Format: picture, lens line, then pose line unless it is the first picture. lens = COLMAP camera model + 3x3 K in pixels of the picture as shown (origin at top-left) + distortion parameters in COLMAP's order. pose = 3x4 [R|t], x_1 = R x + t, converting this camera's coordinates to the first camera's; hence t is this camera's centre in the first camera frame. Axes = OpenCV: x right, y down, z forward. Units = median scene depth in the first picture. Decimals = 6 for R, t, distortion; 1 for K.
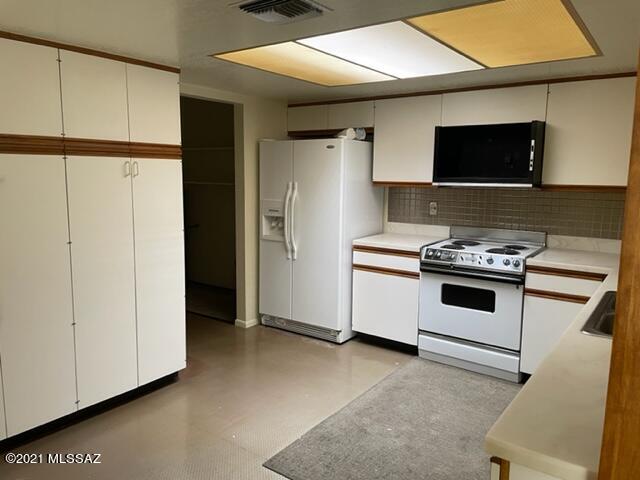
lens RADIAL K [[486.5, 0, 319.6], [0, 486.5, 238.1], [0, 0, 1]] dist [0.085313, -0.107915]
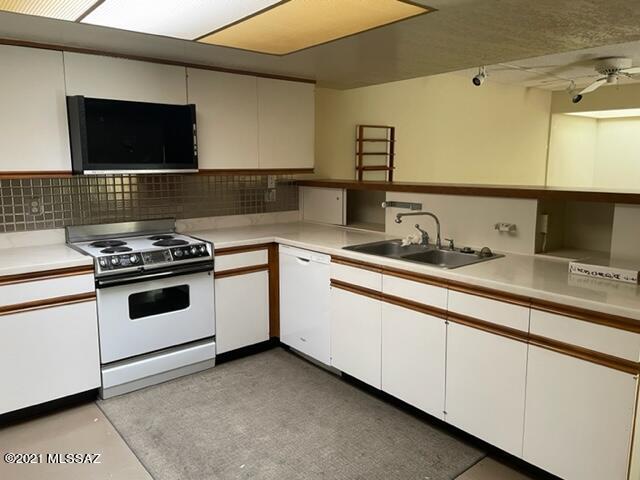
lens RADIAL K [[486.5, 0, 320.2], [0, 486.5, 239.5], [0, 0, 1]] dist [0.085313, -0.107915]
pose [[0.252552, -0.165877, 0.953259, -0.457300], [0.136559, 0.981445, 0.134602, -0.067789], [-0.957898, 0.096182, 0.270518, 0.498698]]
